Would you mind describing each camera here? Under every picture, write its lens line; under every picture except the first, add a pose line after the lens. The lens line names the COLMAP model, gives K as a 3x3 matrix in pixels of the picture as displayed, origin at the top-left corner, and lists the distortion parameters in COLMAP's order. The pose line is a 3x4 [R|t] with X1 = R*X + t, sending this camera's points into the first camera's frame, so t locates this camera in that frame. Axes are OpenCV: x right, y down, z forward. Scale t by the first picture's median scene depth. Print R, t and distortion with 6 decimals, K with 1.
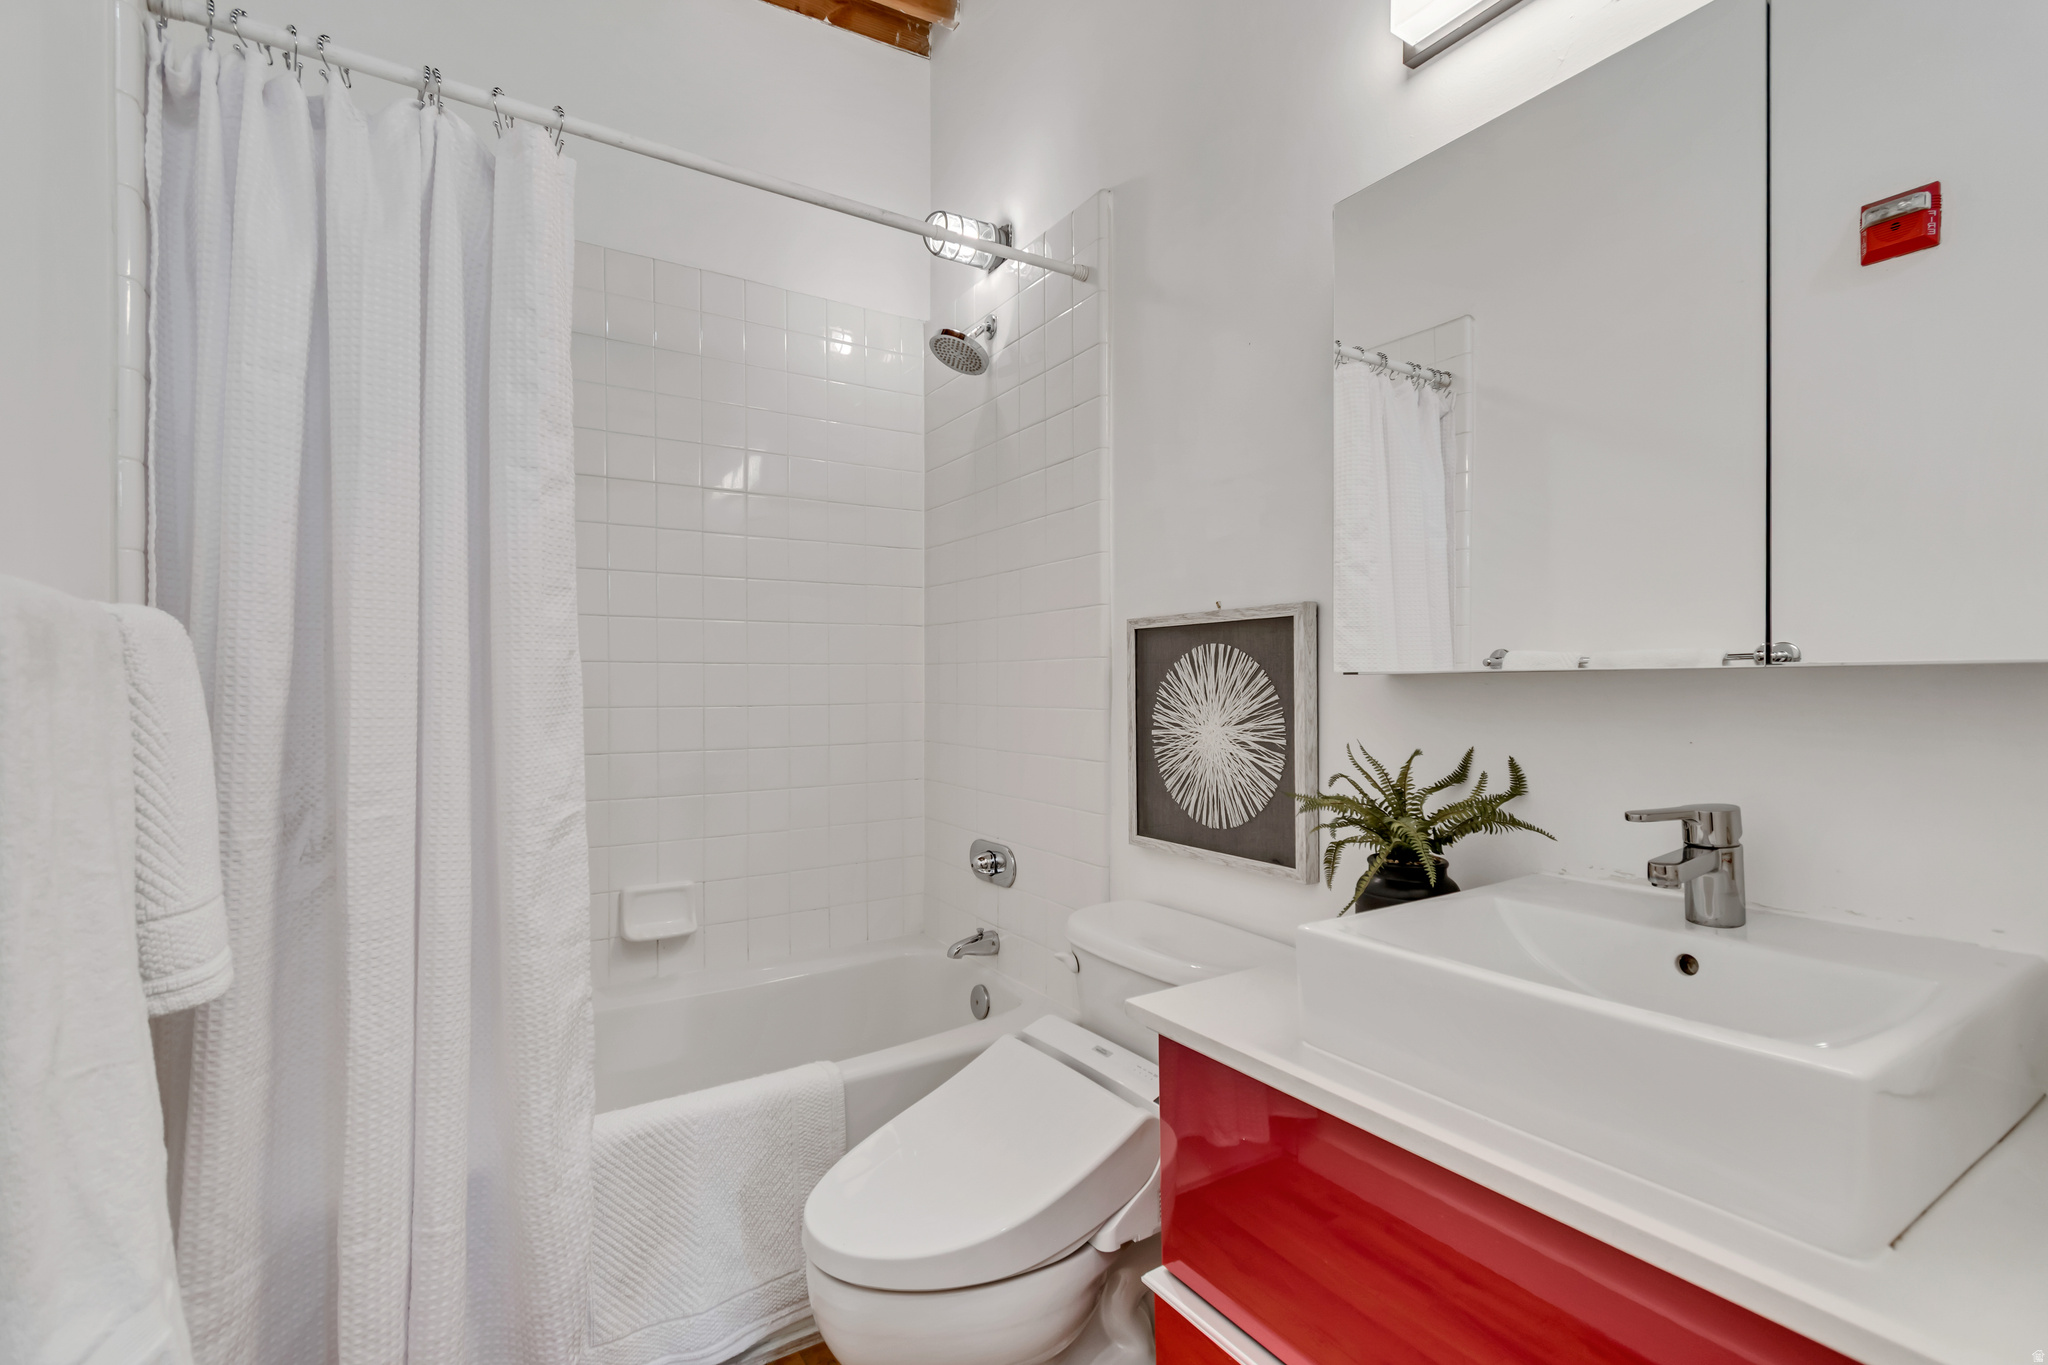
lens RADIAL K [[918.4, 0, 1026.8], [0, 918.4, 688.7], [0, 0, 1]] dist [0.003726, -0.000344]
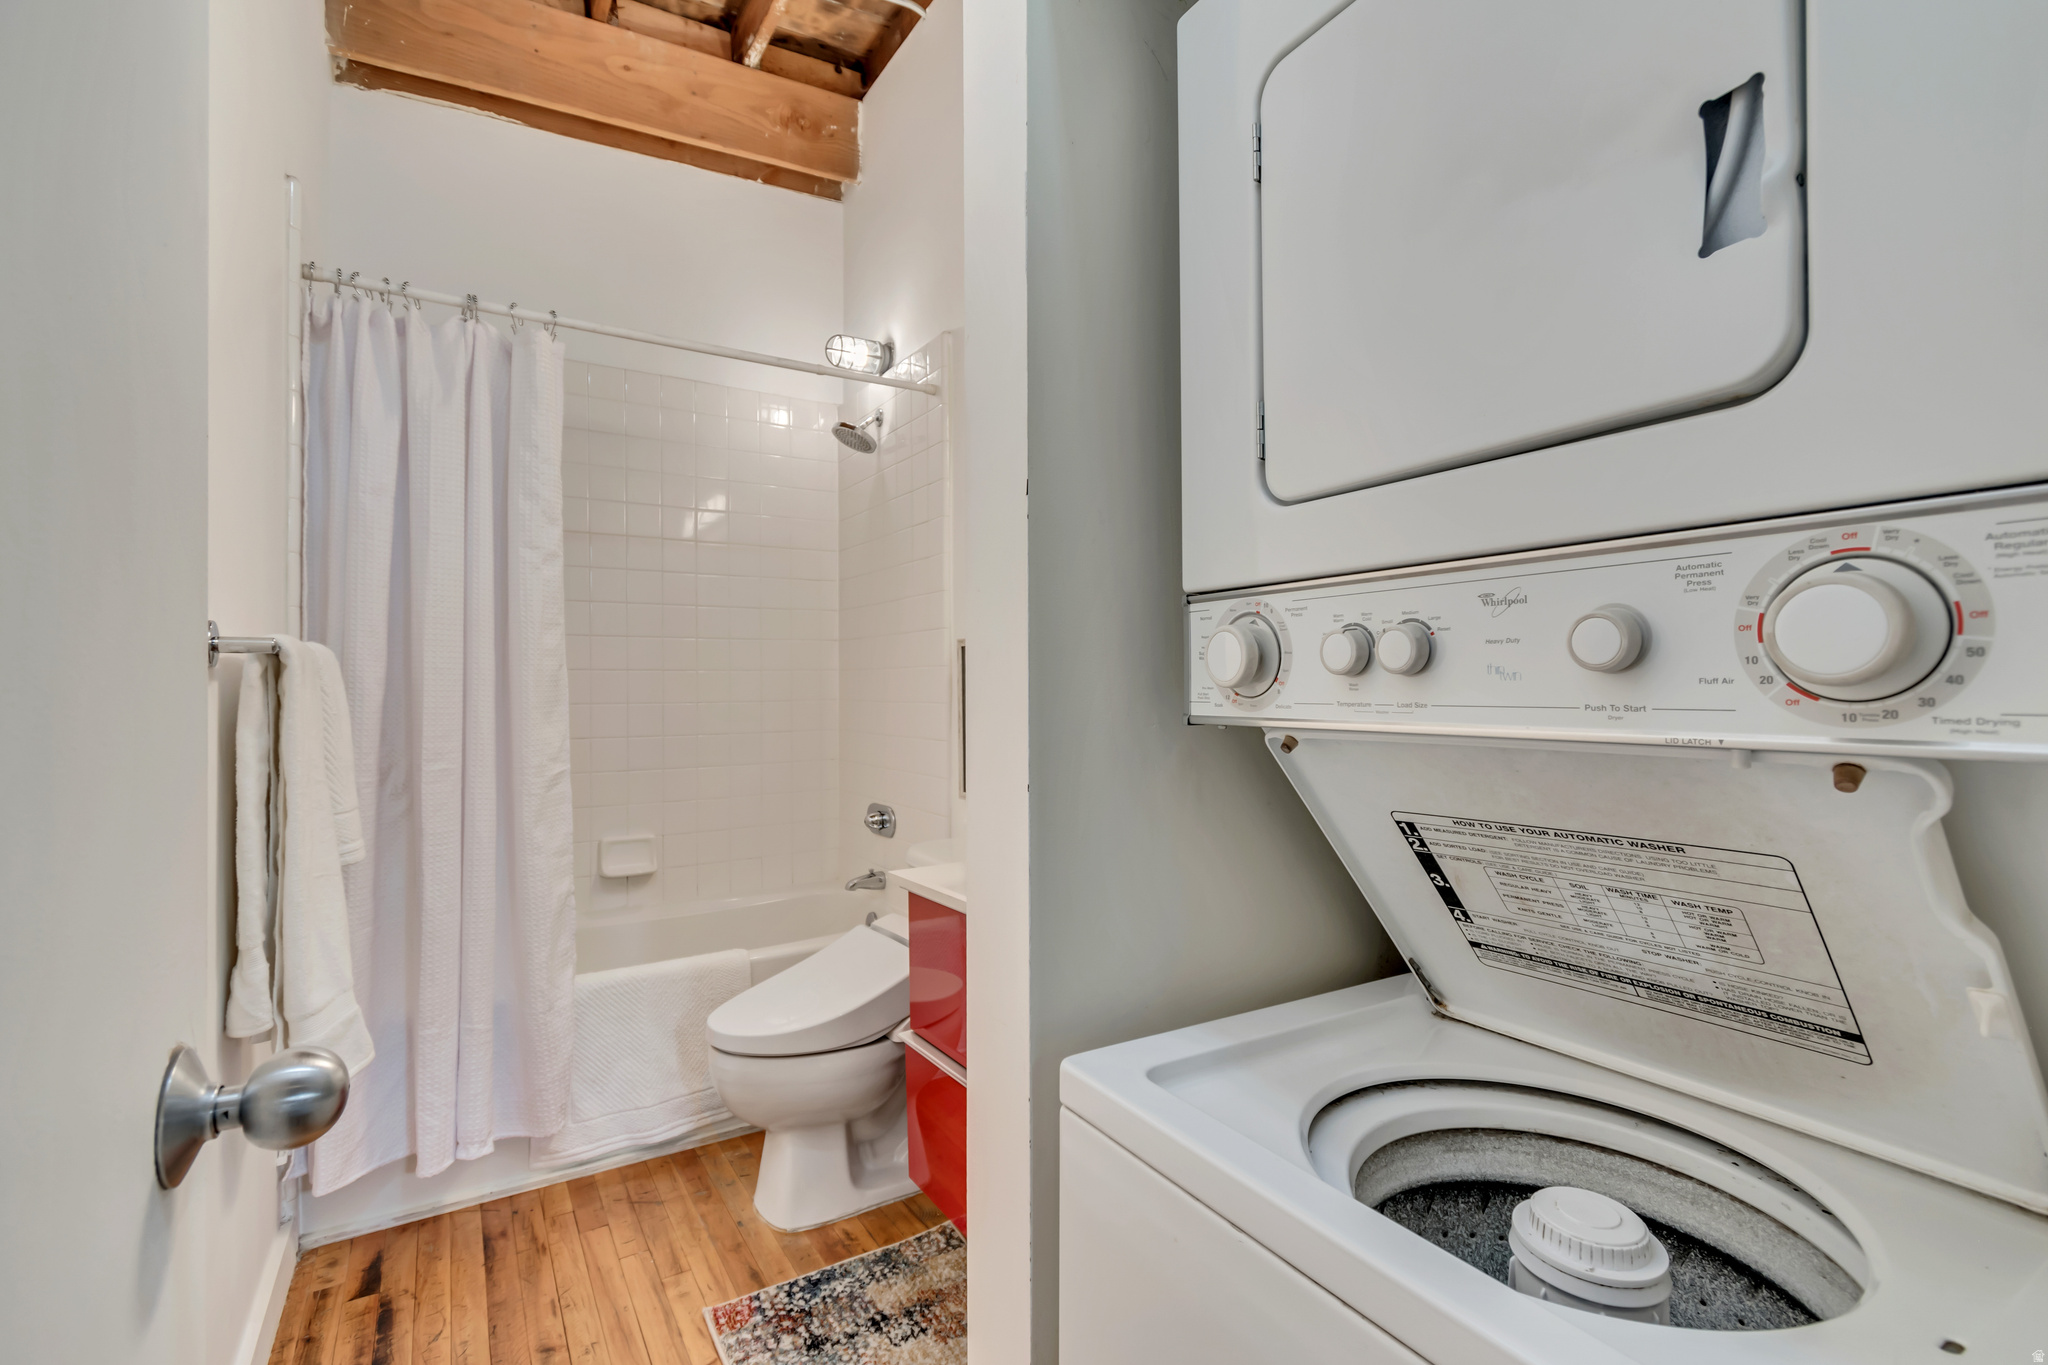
lens RADIAL K [[900.8, 0, 1024.0], [0, 900.8, 682.5], [0, 0, 1]] dist [0.003225, 0.000265]
pose [[0.999960, -0.002848, 0.008429, 0.263690], [0.002916, 0.999963, -0.008120, 0.002824], [-0.008405, 0.008144, 0.999932, -0.508889]]
